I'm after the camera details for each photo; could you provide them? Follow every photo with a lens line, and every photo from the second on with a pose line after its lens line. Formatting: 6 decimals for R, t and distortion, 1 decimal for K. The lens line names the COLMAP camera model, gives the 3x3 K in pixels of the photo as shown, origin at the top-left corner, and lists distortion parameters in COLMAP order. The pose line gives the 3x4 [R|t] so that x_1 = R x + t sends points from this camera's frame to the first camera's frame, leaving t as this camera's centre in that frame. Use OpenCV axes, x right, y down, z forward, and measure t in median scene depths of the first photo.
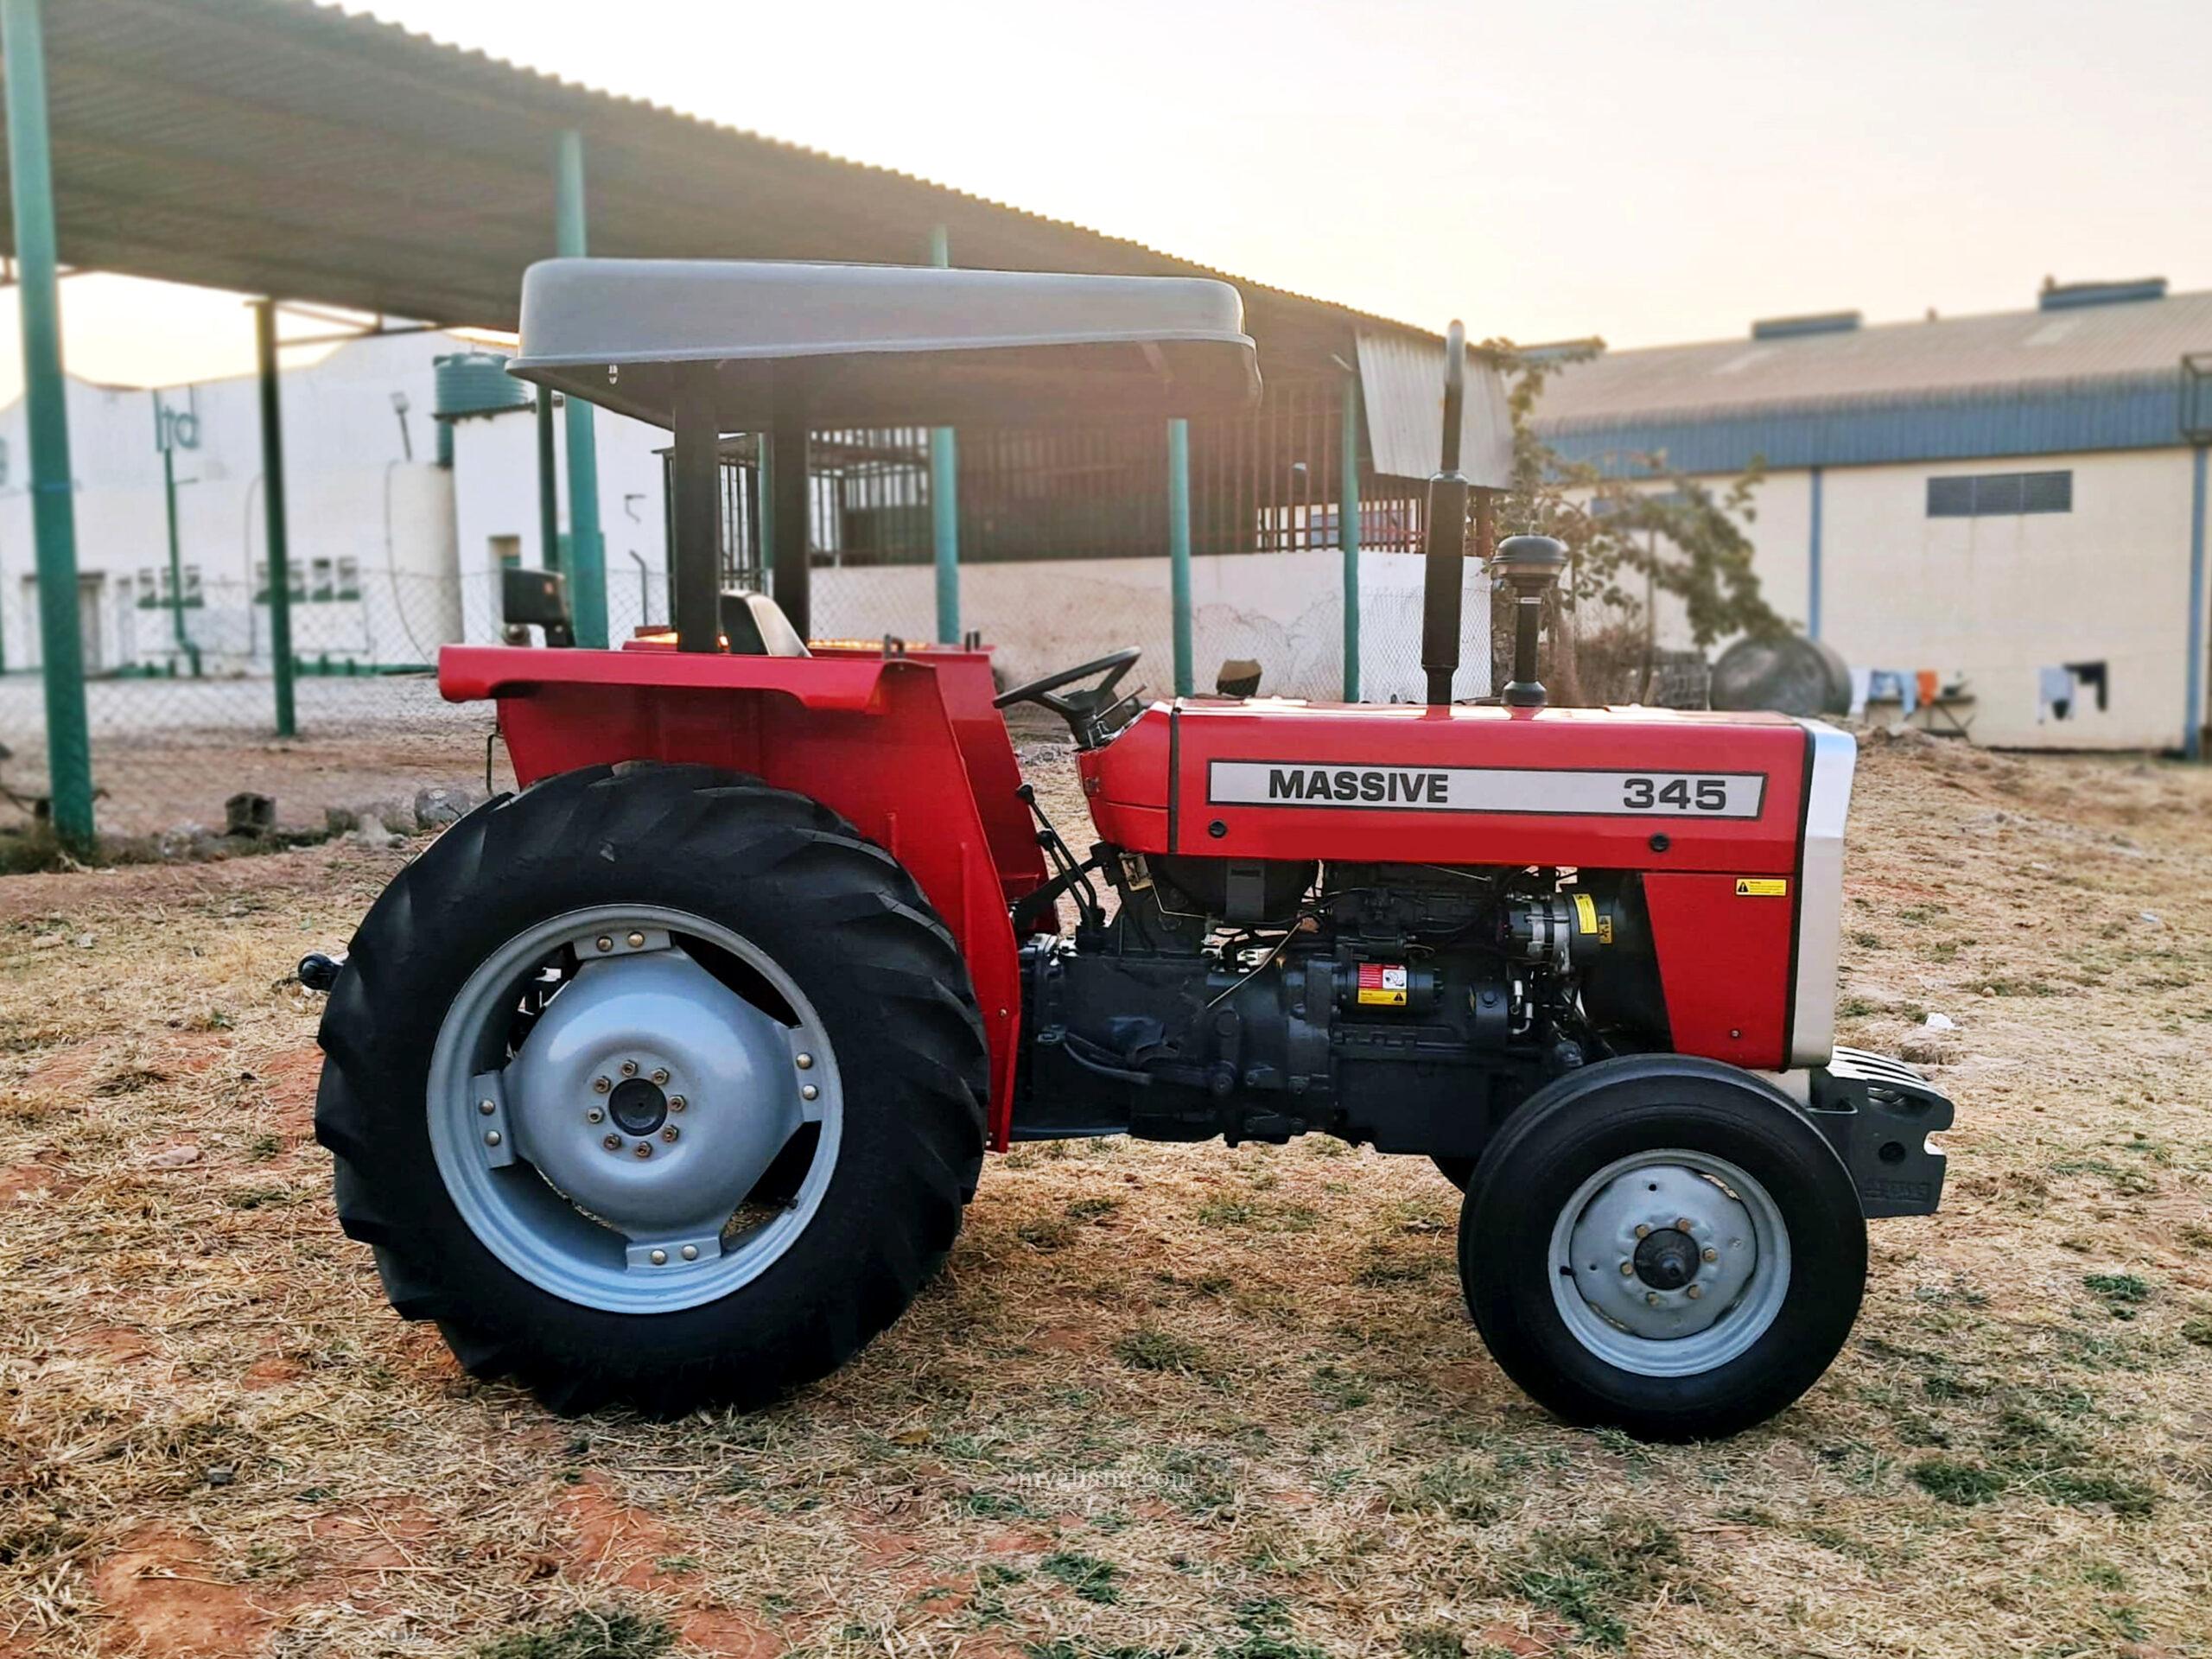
lens RADIAL K [[1967.7, 0, 1143.6], [0, 1967.7, 860.9], [0, 0, 1]] dist [0.073897, -0.075984]
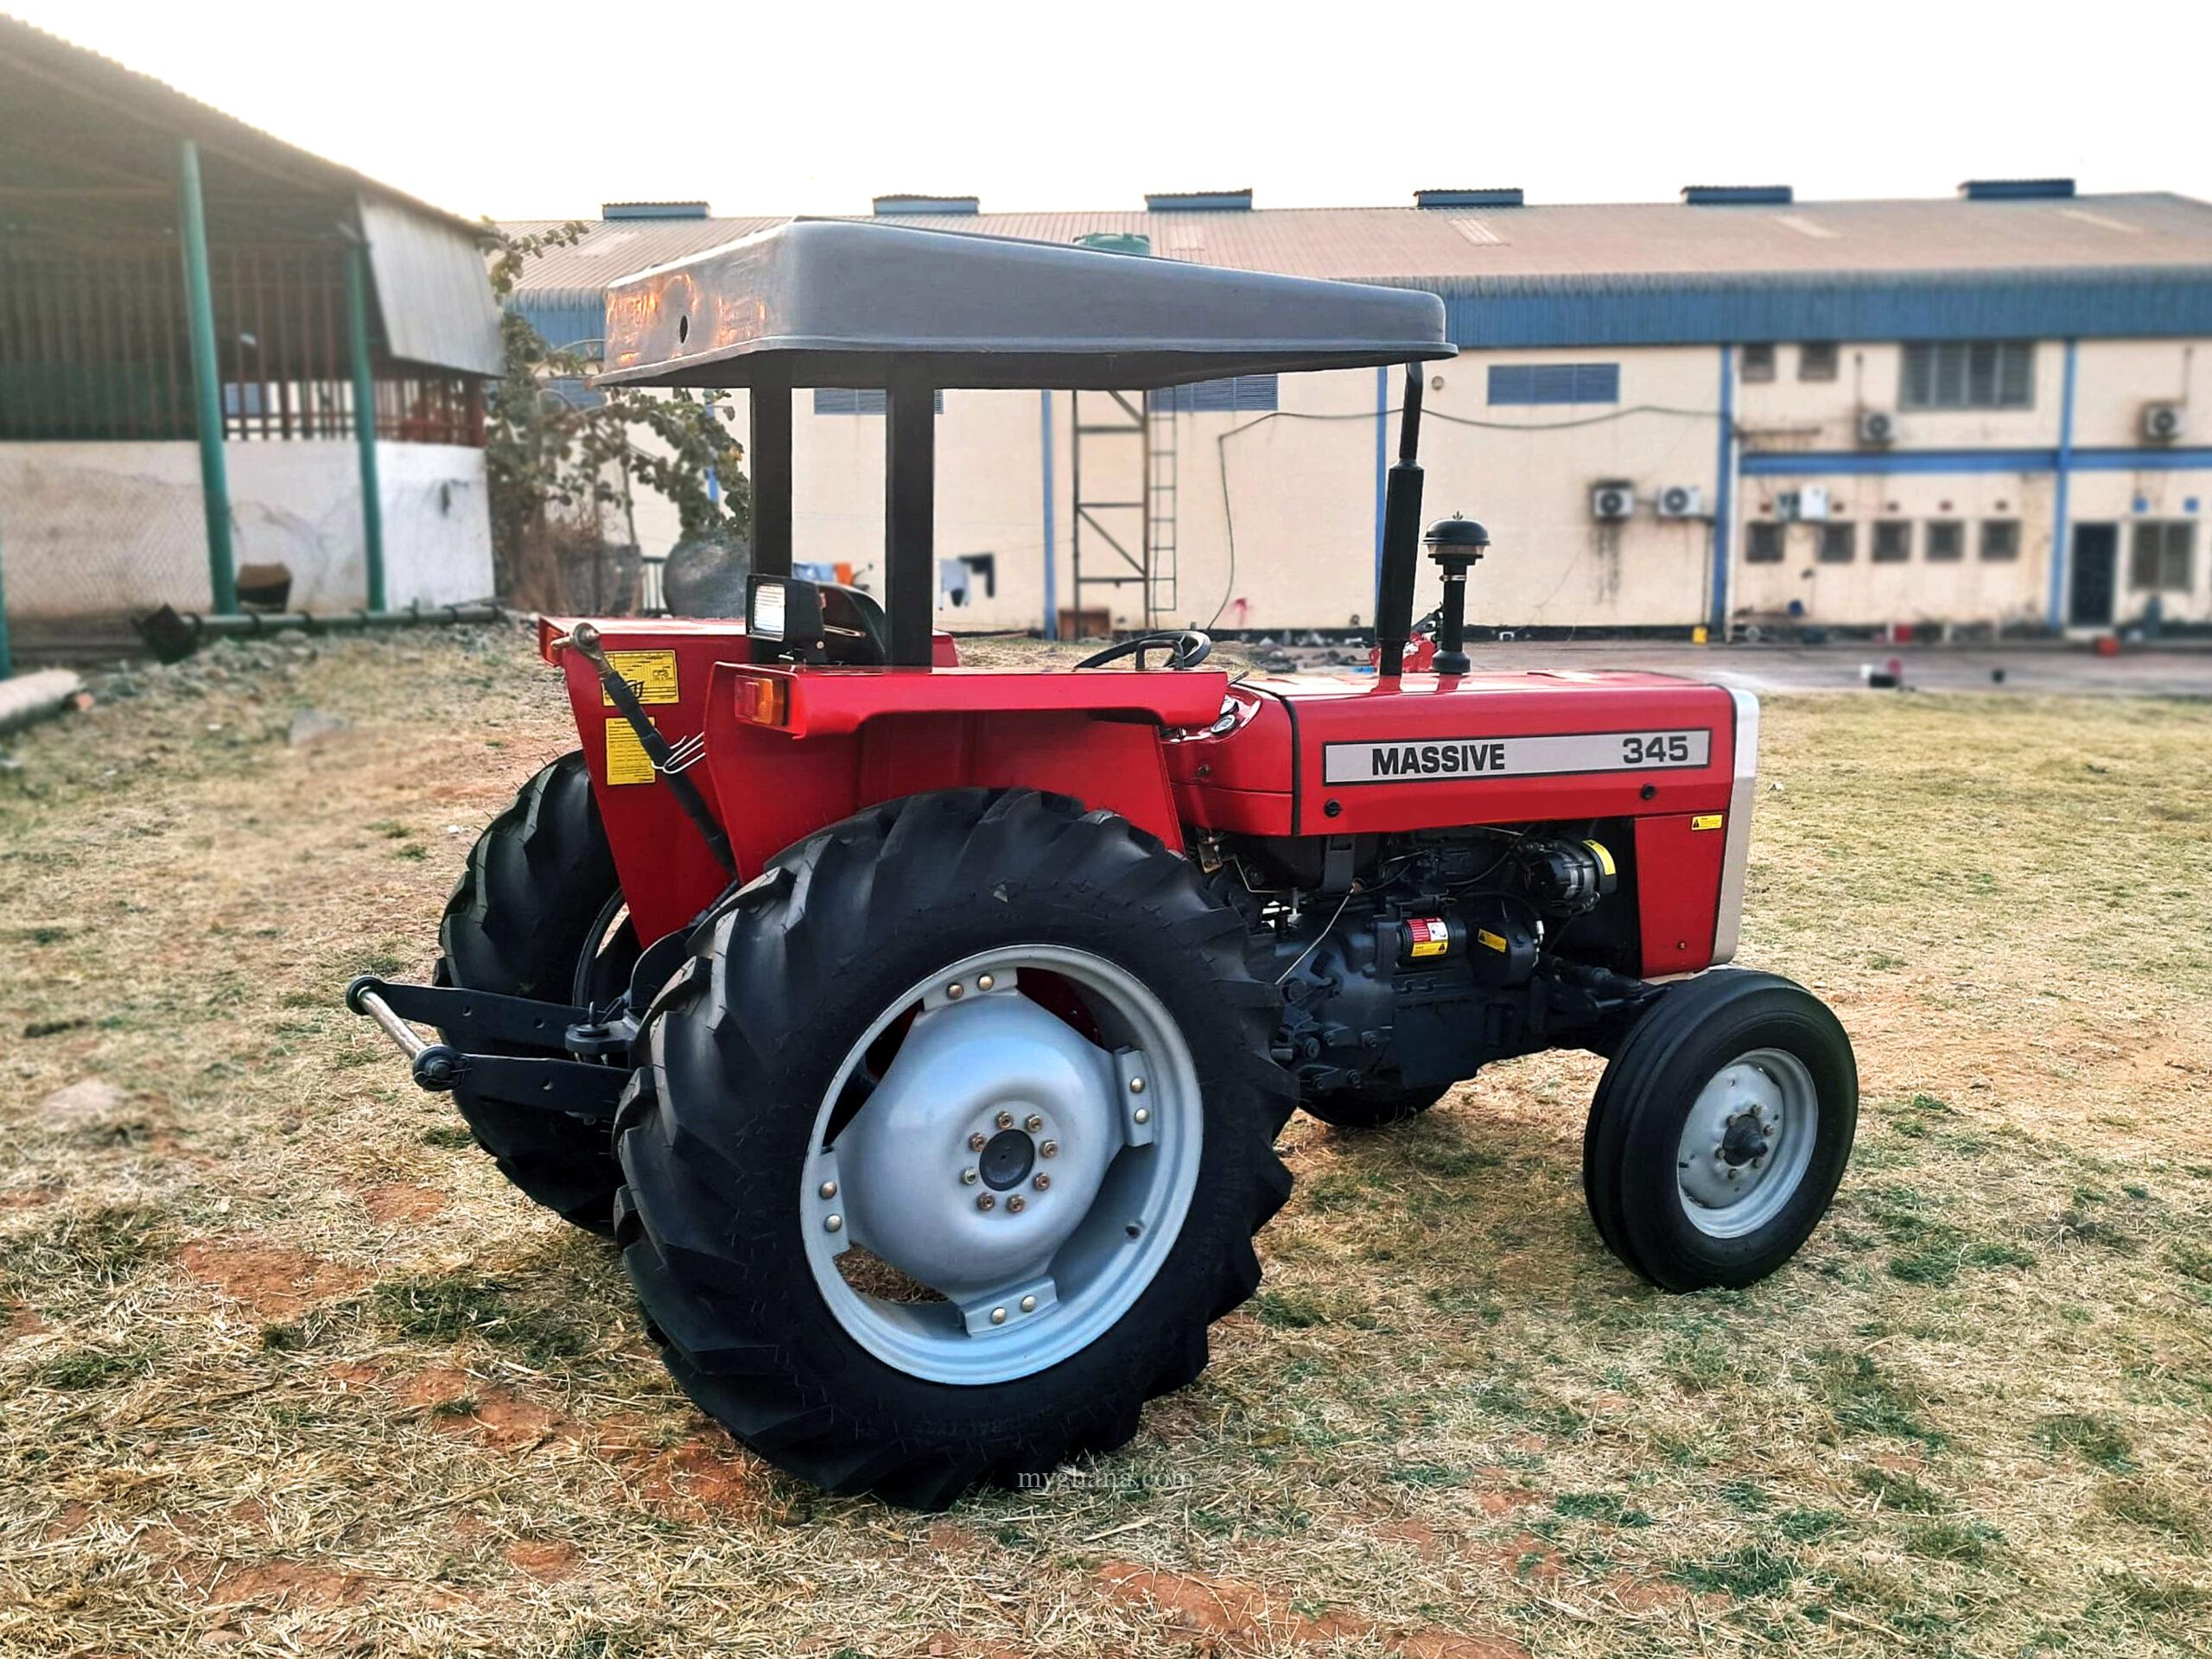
lens RADIAL K [[2025.1, 0, 1106.0], [0, 2025.1, 829.5], [0, 0, 1]] dist [0.050022, -0.010693]
pose [[0.837070, -0.083284, 0.540719, -0.656641], [0.060930, 0.996388, 0.059146, -0.077121], [-0.543692, -0.016563, 0.839121, 0.160304]]
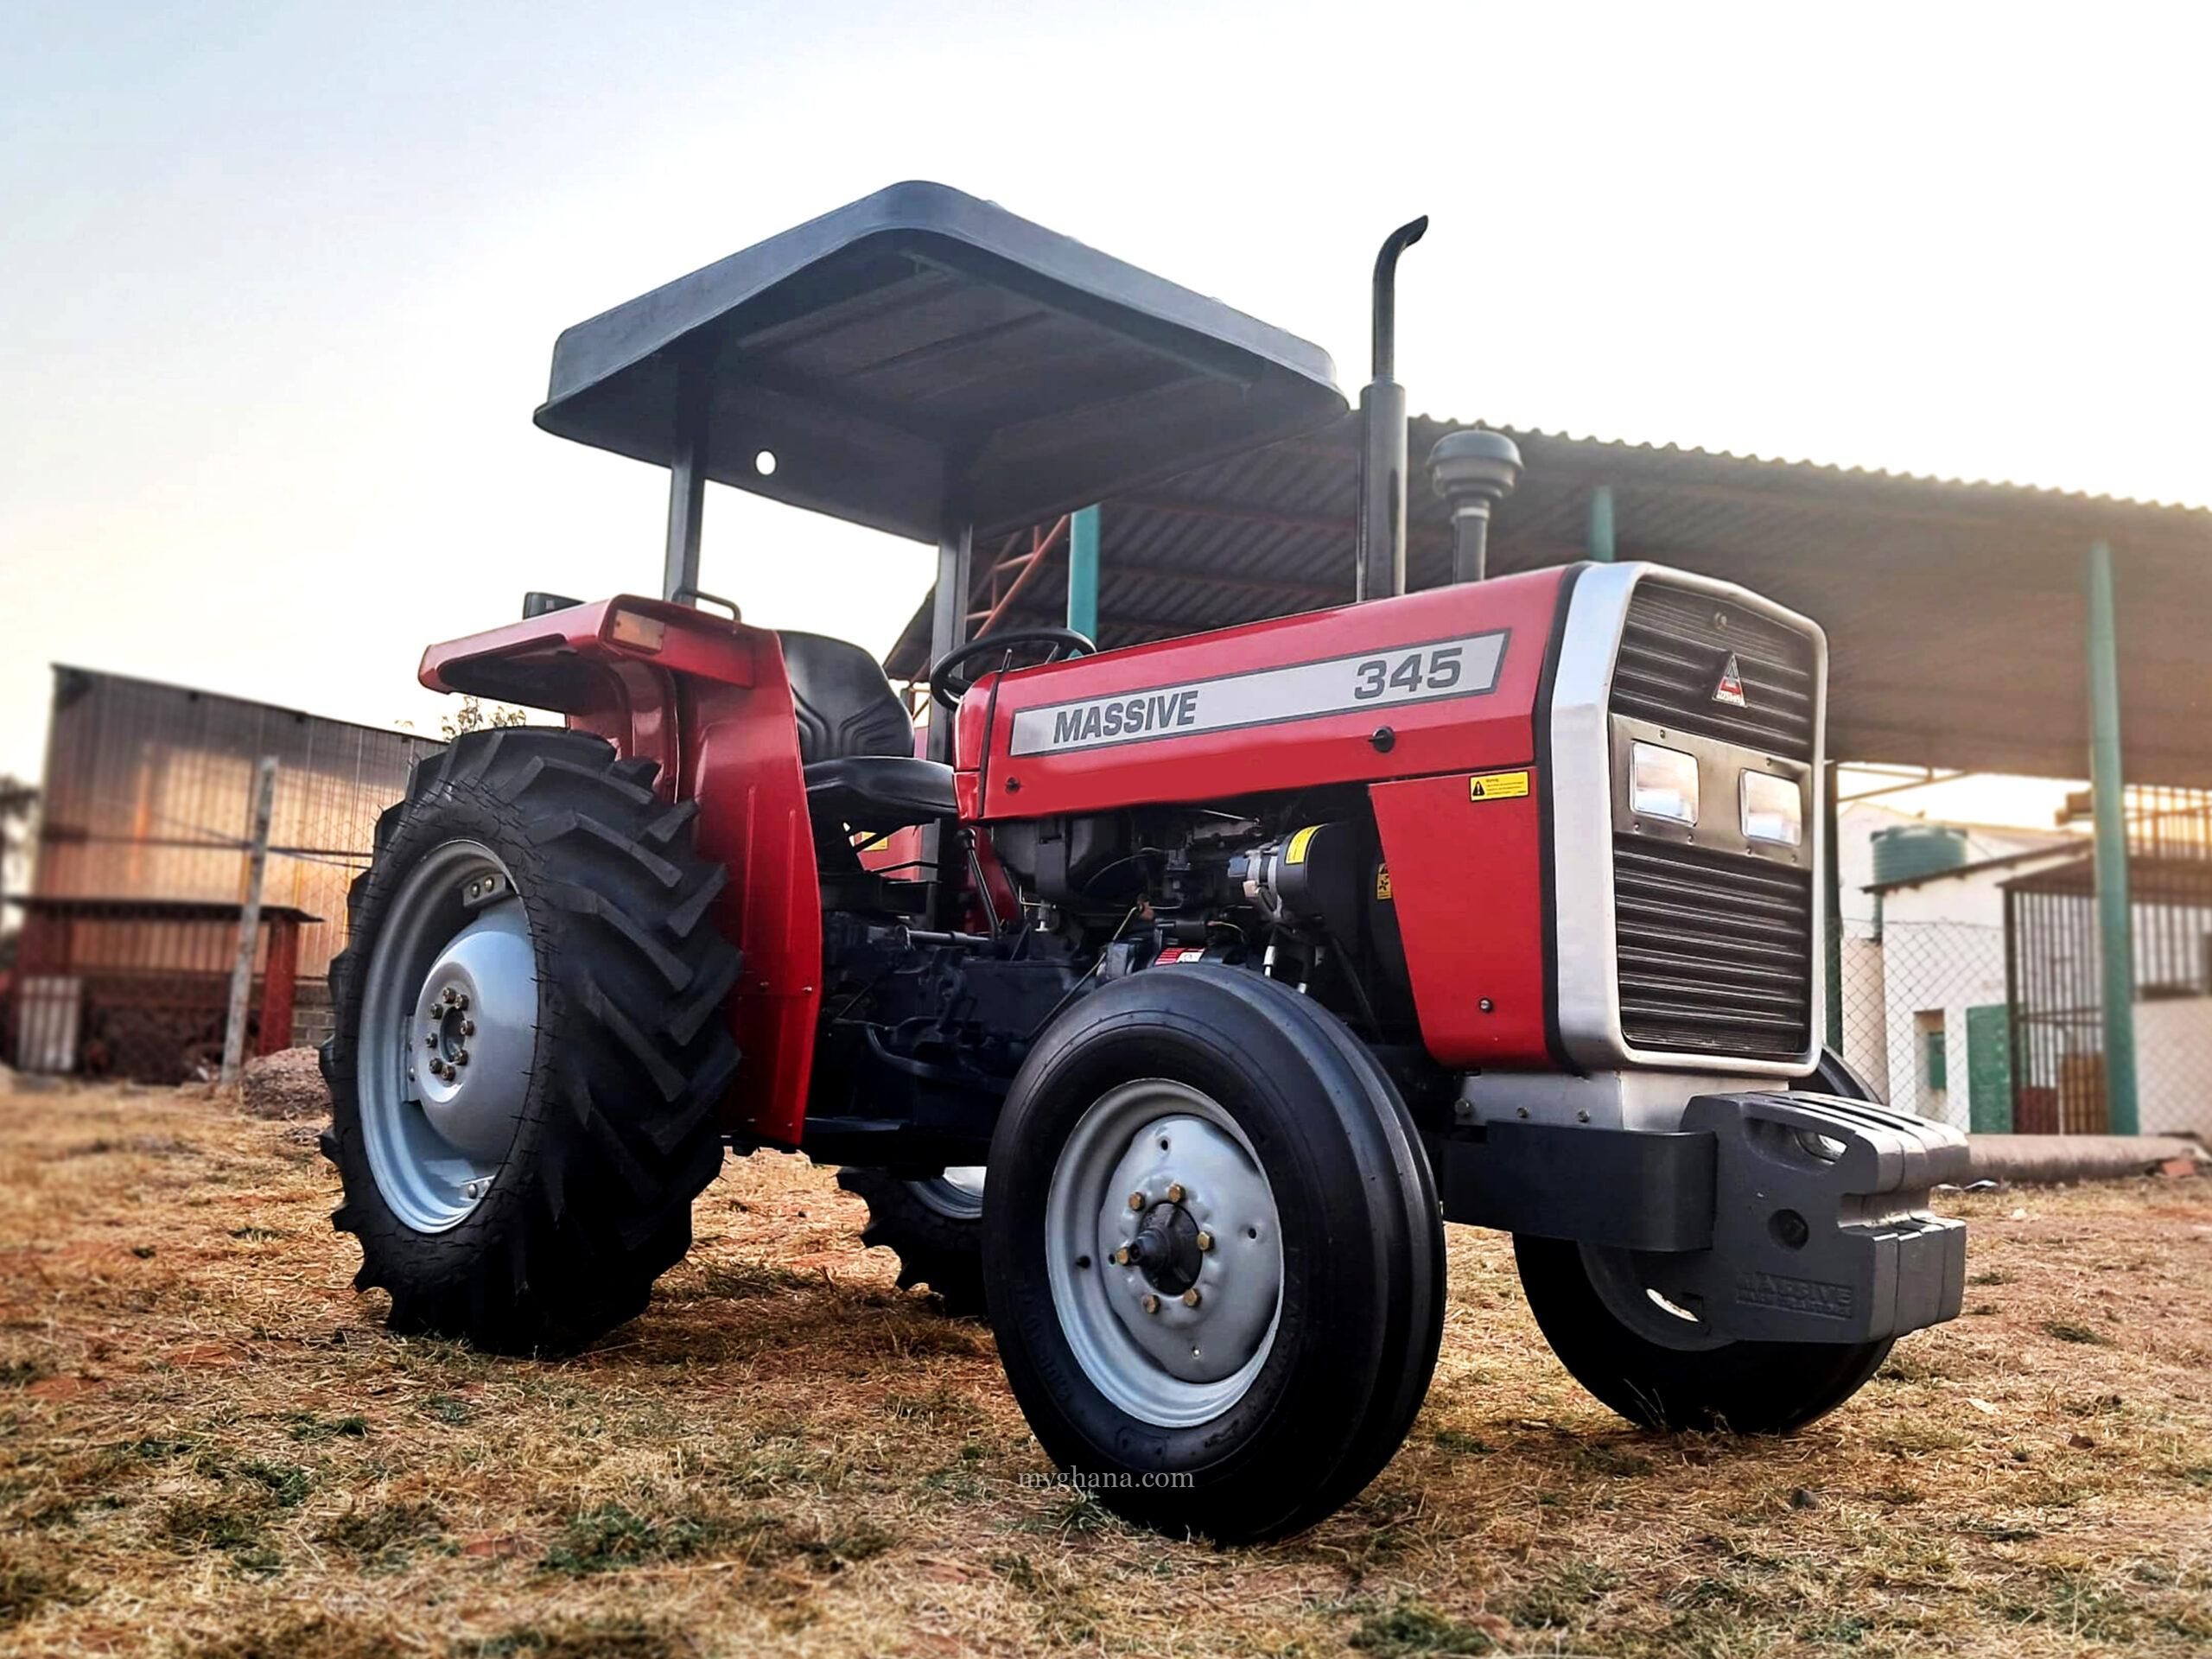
lens RADIAL K [[2025.1, 0, 1106.0], [0, 2025.1, 829.5], [0, 0, 1]] dist [0.050022, -0.010693]
pose [[0.729895, -0.069215, -0.680045, 0.691534], [-0.116389, 0.967749, -0.223418, 0.203144], [0.673577, 0.242222, 0.698300, 0.403986]]
